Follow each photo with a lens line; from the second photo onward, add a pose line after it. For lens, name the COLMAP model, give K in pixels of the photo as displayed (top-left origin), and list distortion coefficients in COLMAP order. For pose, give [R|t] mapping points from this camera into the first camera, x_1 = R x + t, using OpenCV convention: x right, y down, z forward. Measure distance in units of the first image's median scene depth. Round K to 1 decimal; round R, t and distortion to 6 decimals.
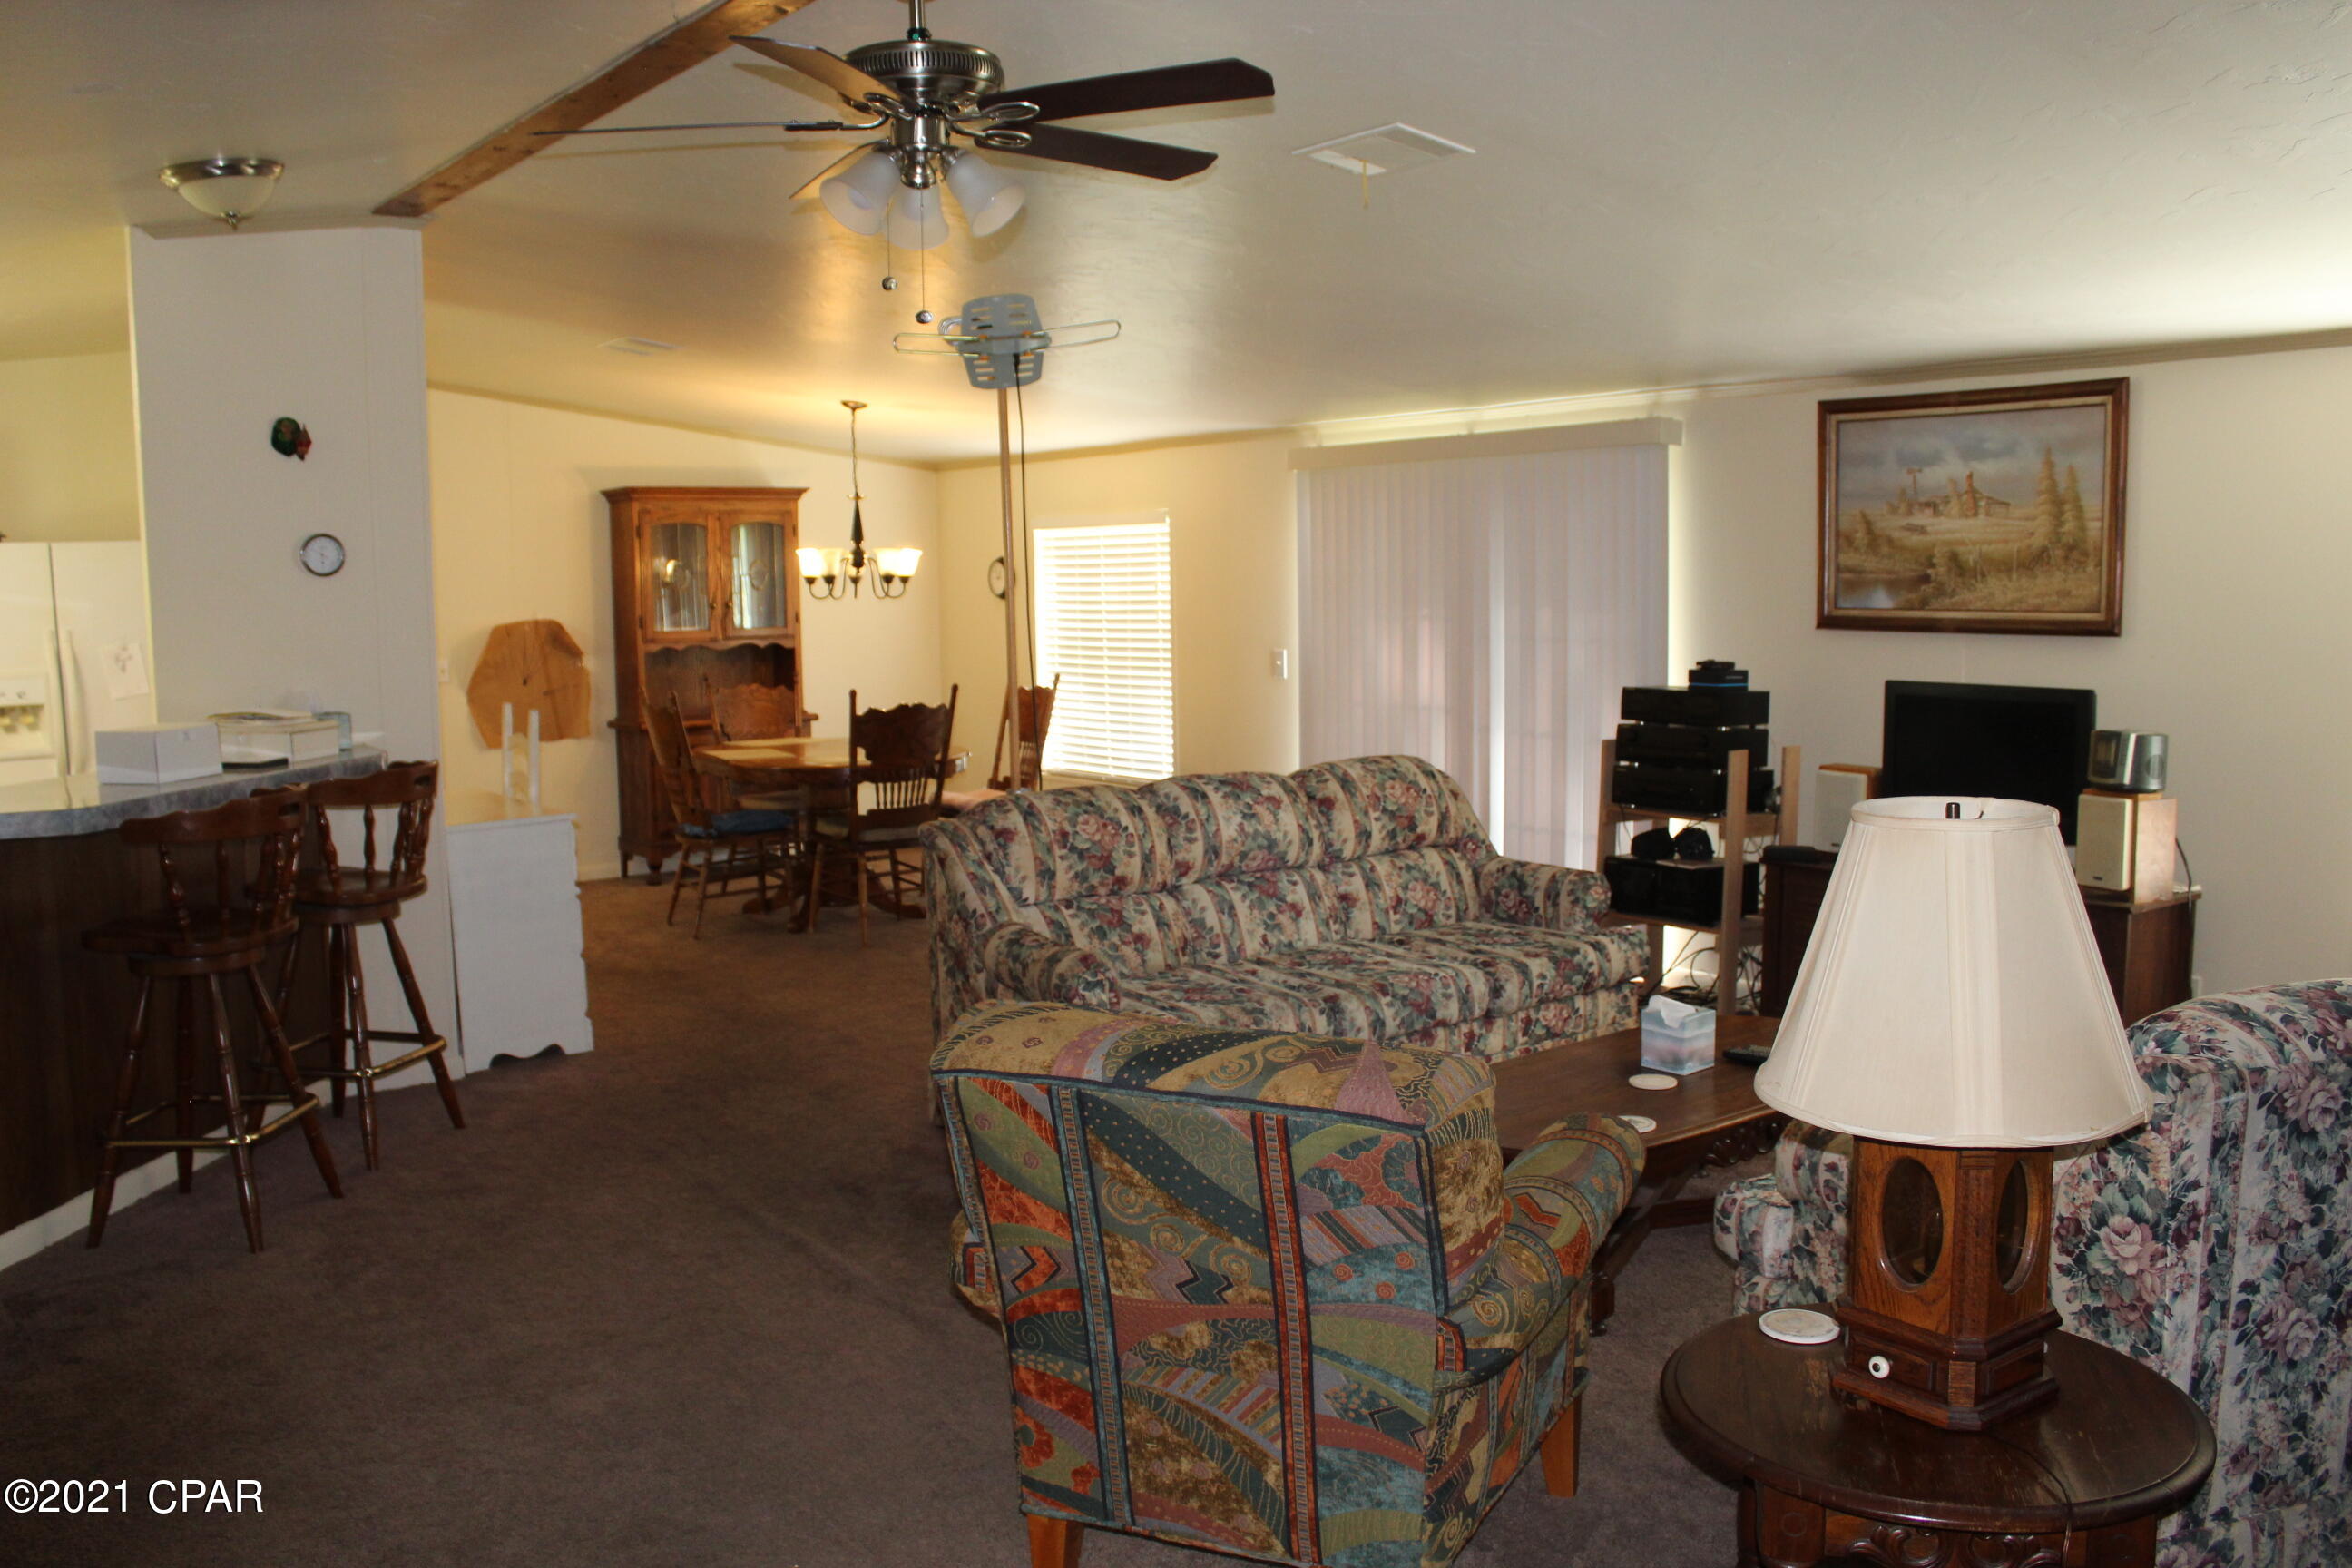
lens RADIAL K [[1964.9, 0, 1176.0], [0, 1964.9, 784.0], [0, 0, 1]] dist [-0.158700, 0.142631]
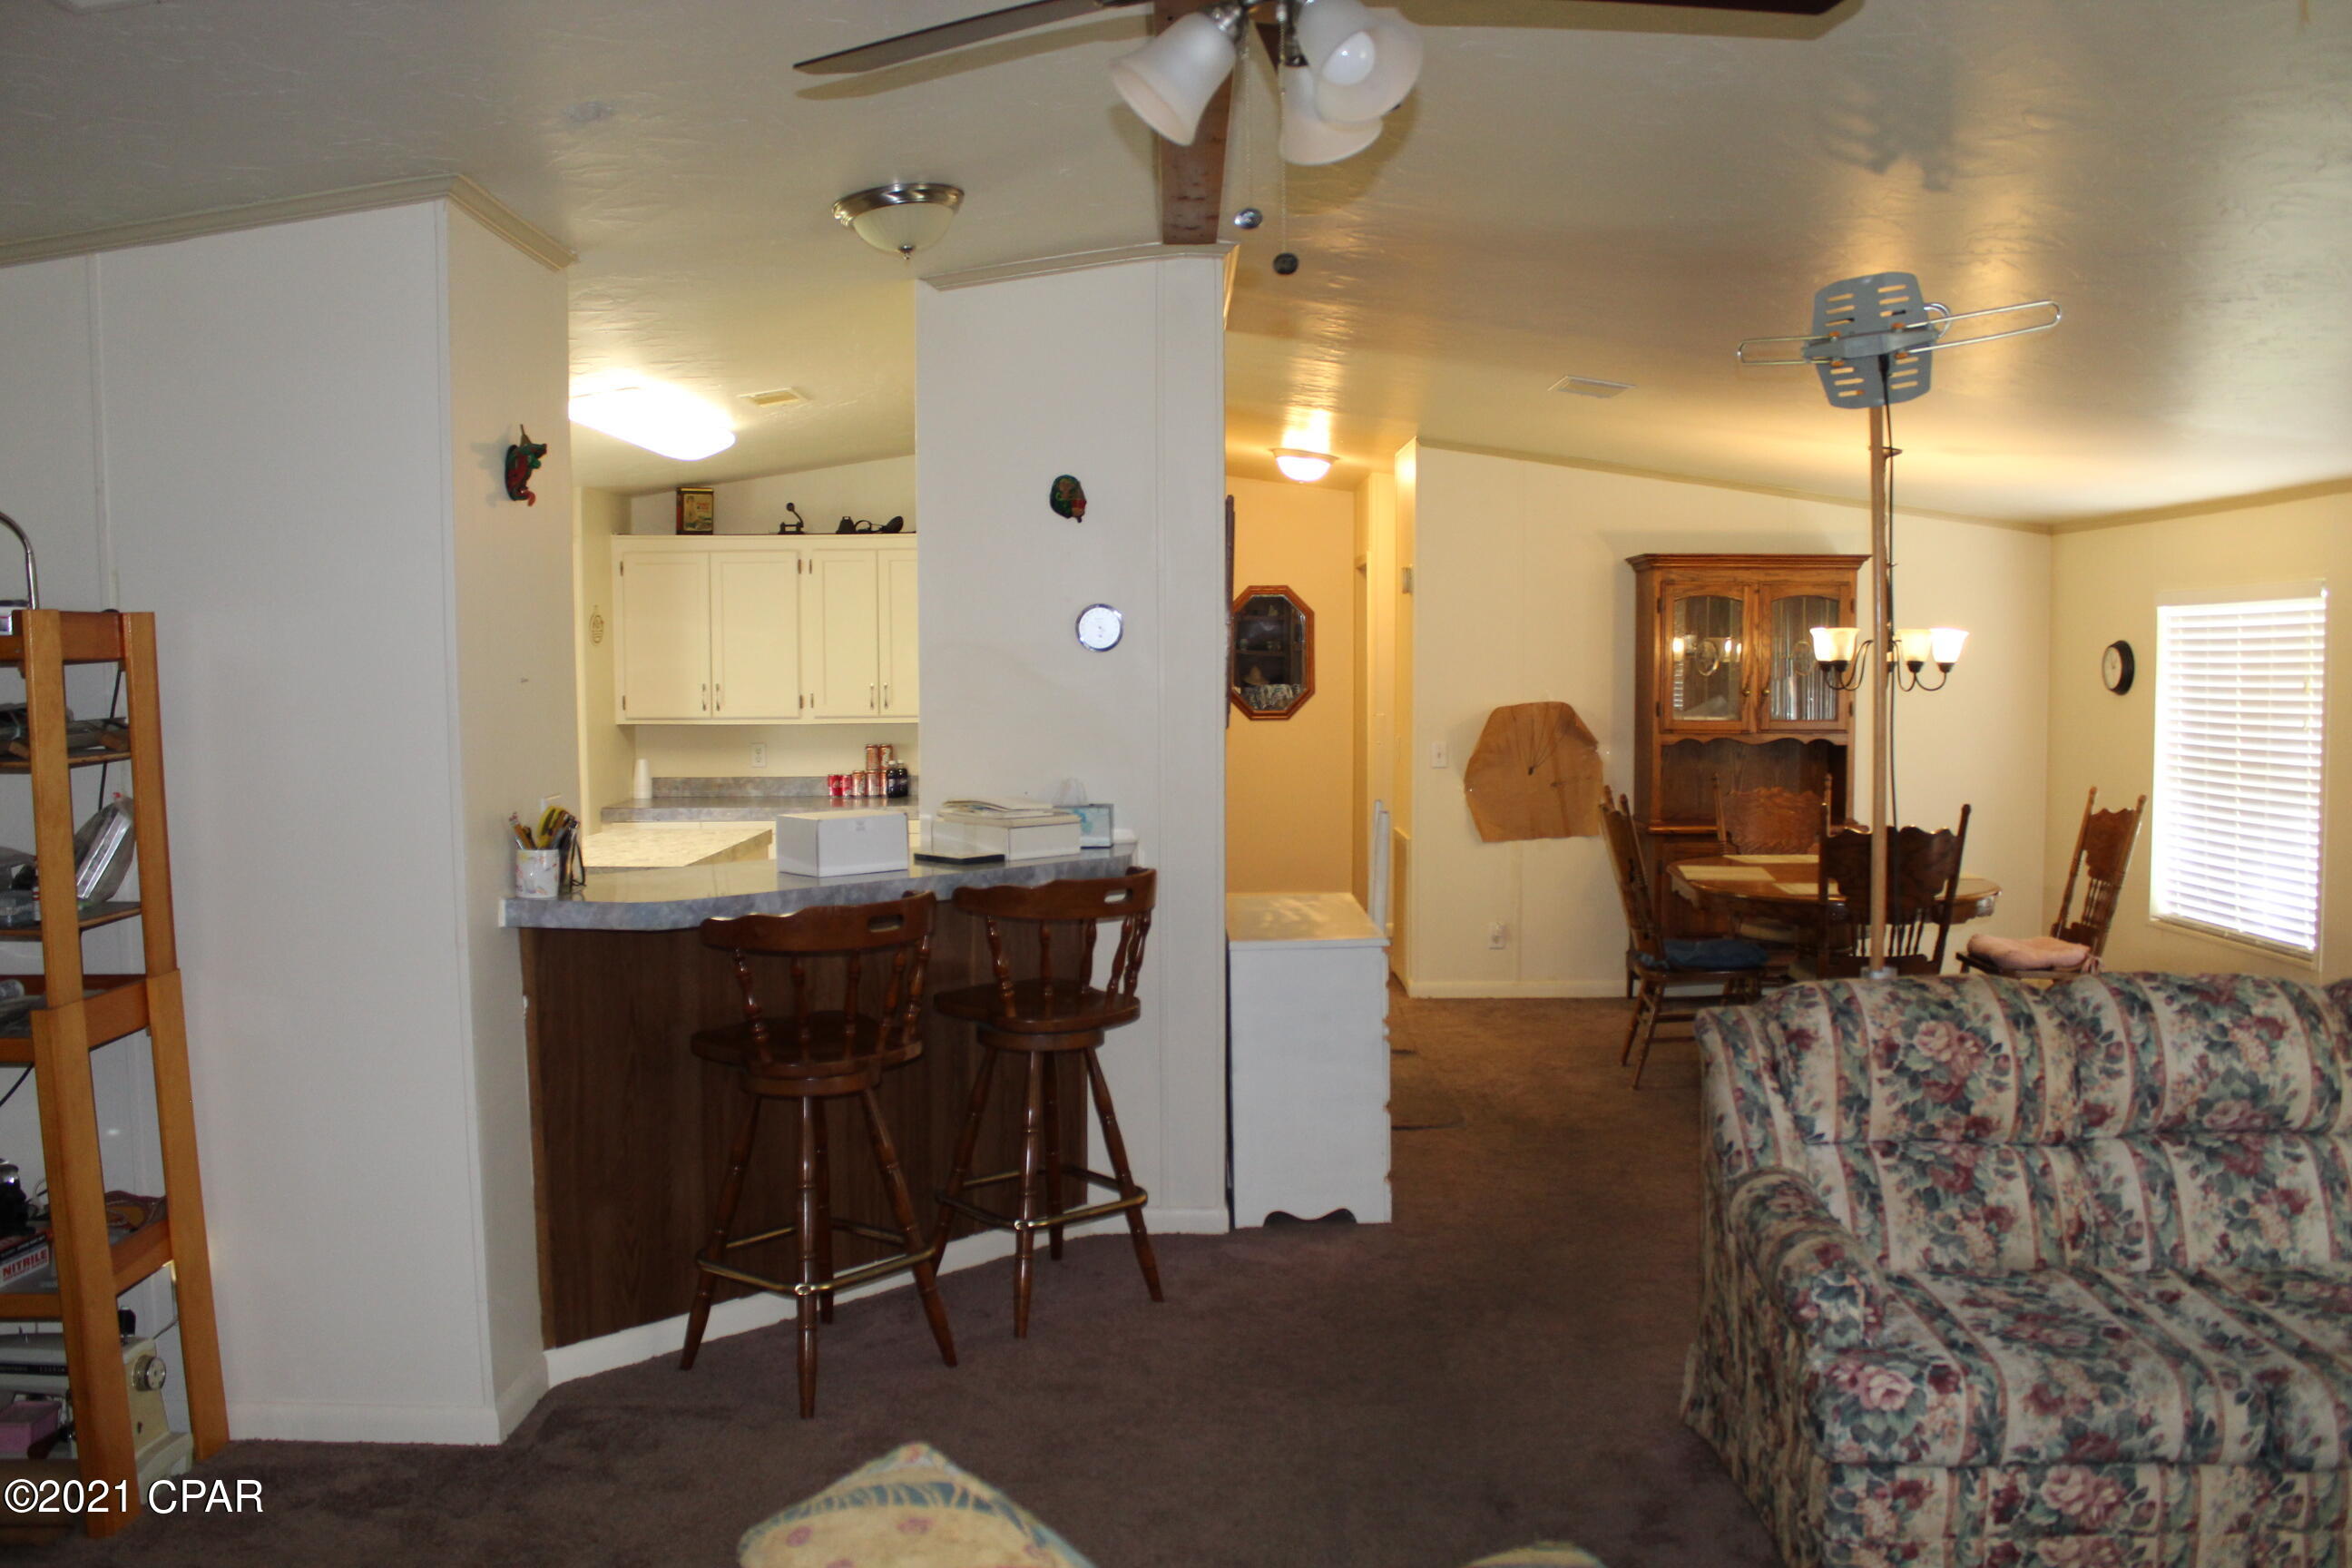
lens RADIAL K [[1964.9, 0, 1176.0], [0, 1964.9, 784.0], [0, 0, 1]] dist [-0.158700, 0.142631]
pose [[0.795027, 0.049704, -0.604534, 0.139092], [-0.072780, 0.997254, -0.013722, -0.036814], [0.602192, 0.054907, 0.796461, 0.294511]]
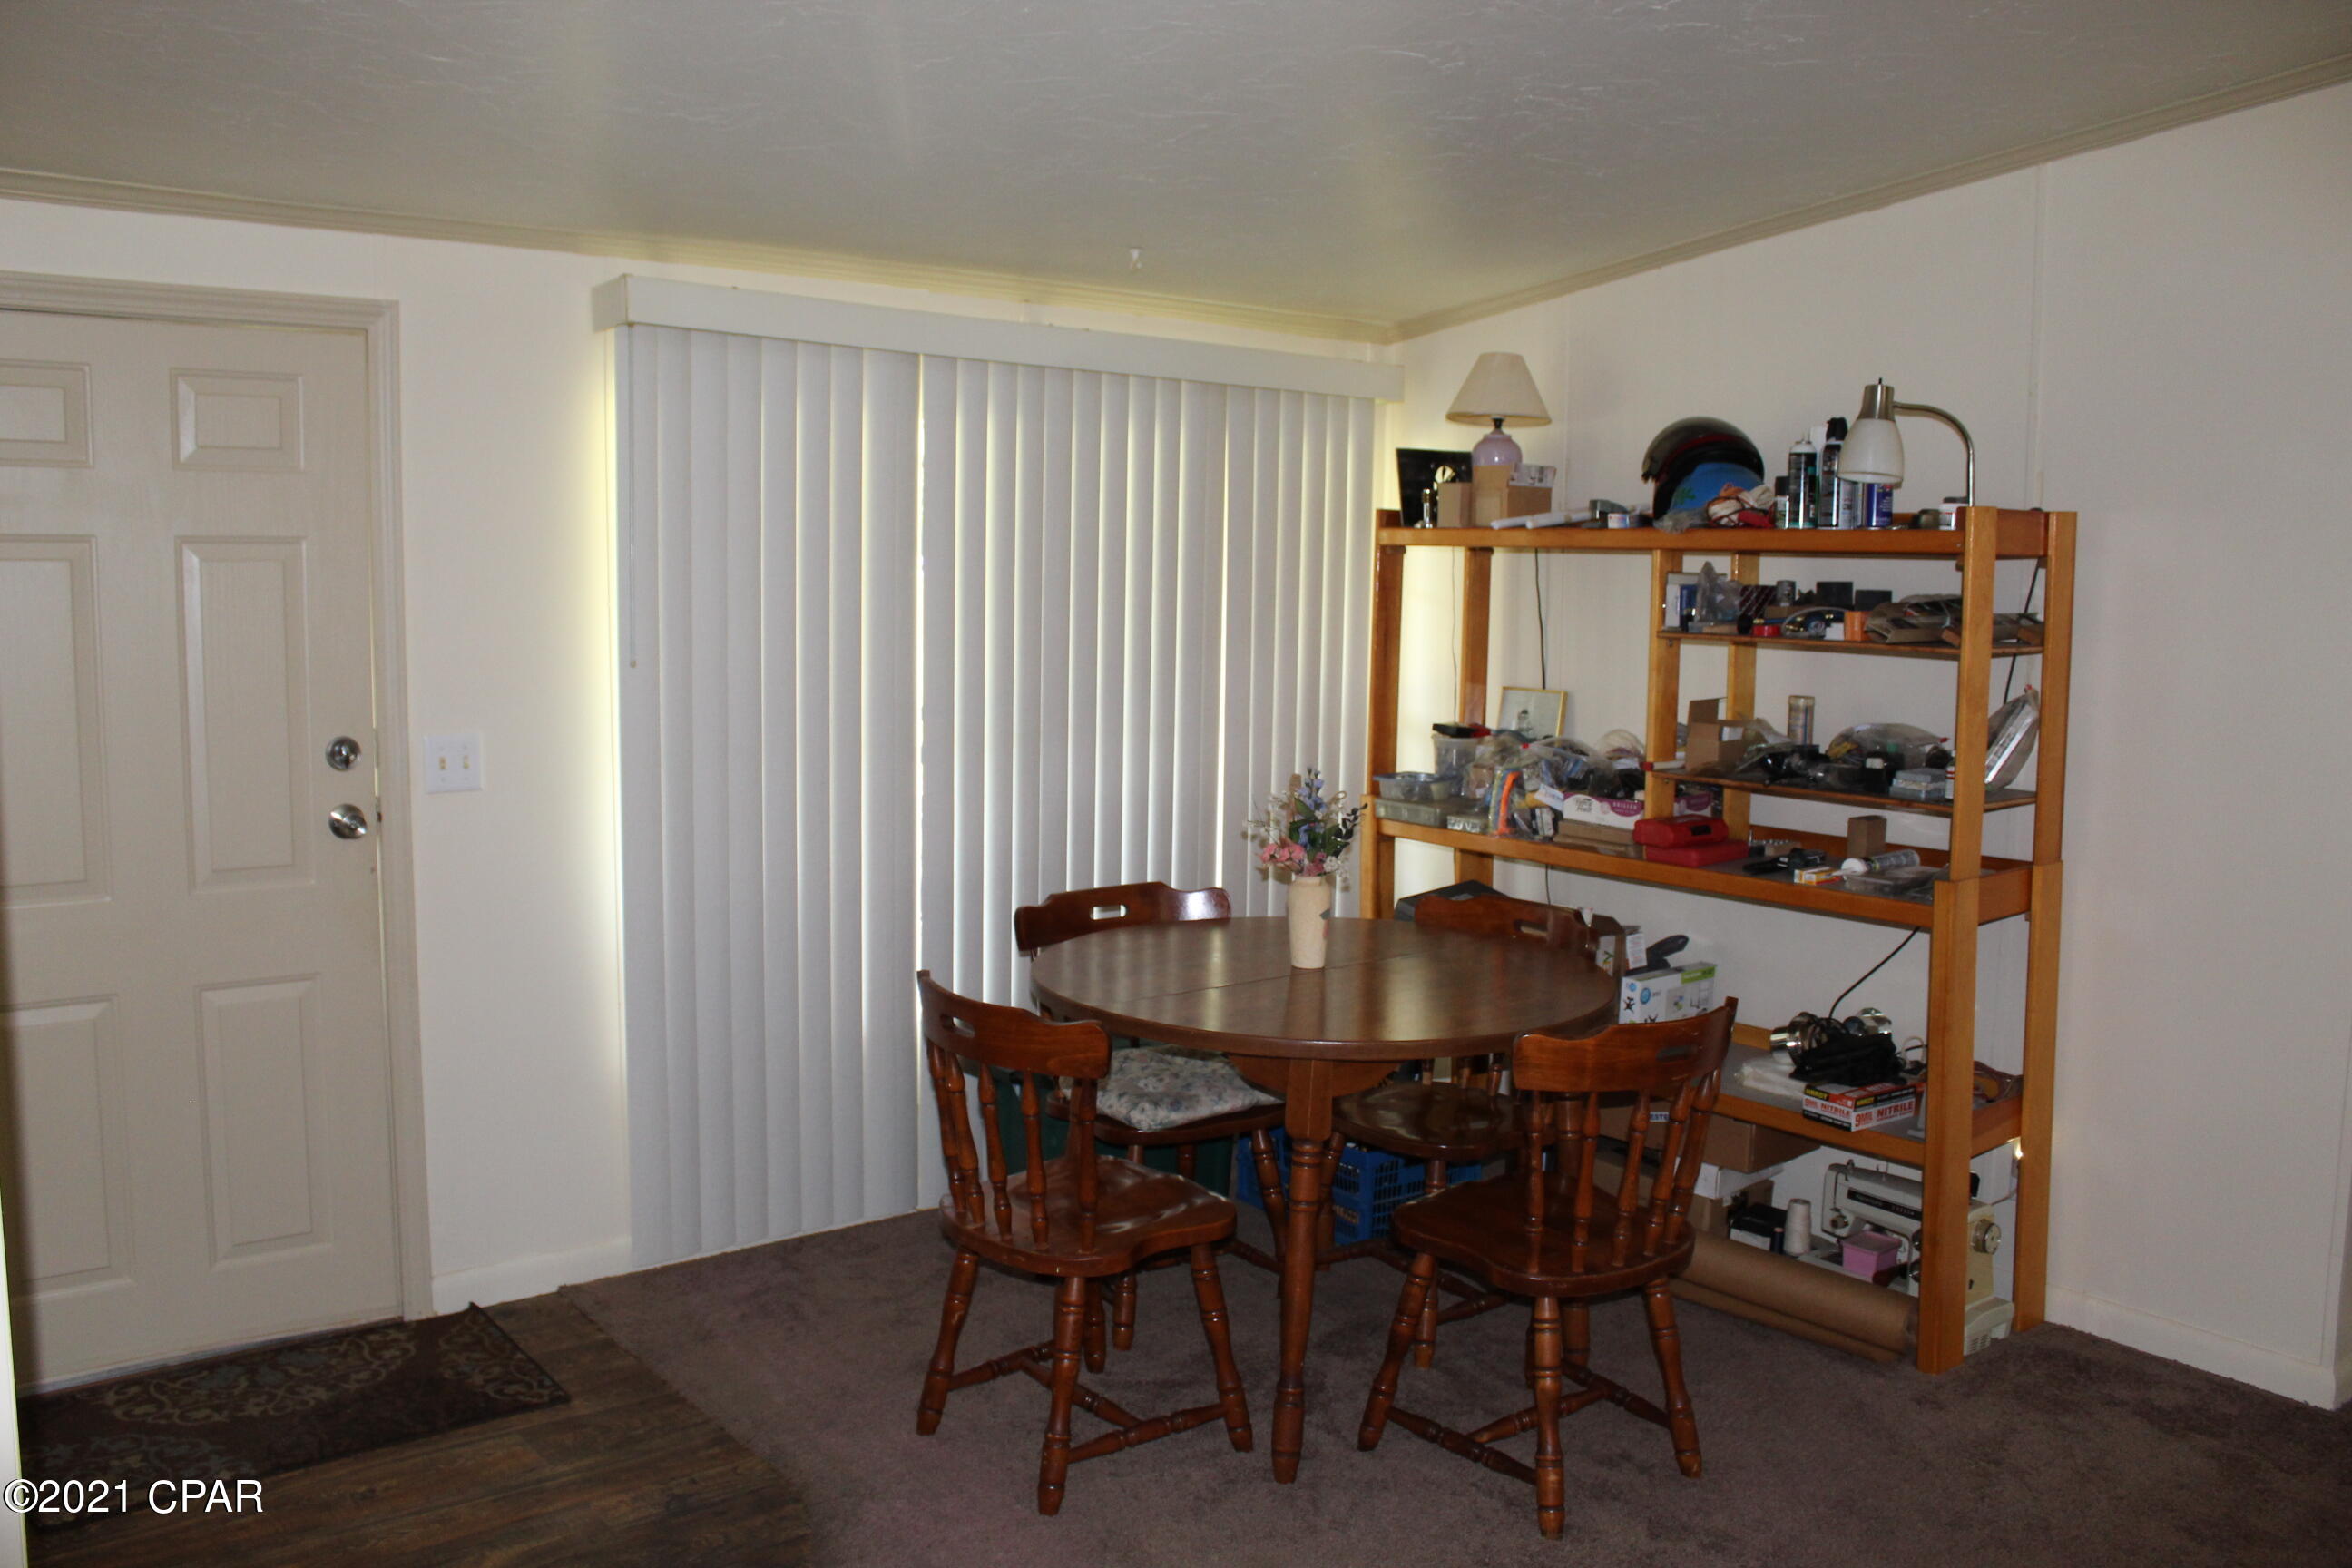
lens RADIAL K [[1964.9, 0, 1176.0], [0, 1964.9, 784.0], [0, 0, 1]] dist [-0.158700, 0.142631]
pose [[0.039214, 0.136687, -0.989838, 0.121887], [-0.128582, 0.983054, 0.130656, -0.030122], [0.990923, 0.122152, 0.056125, 0.247655]]
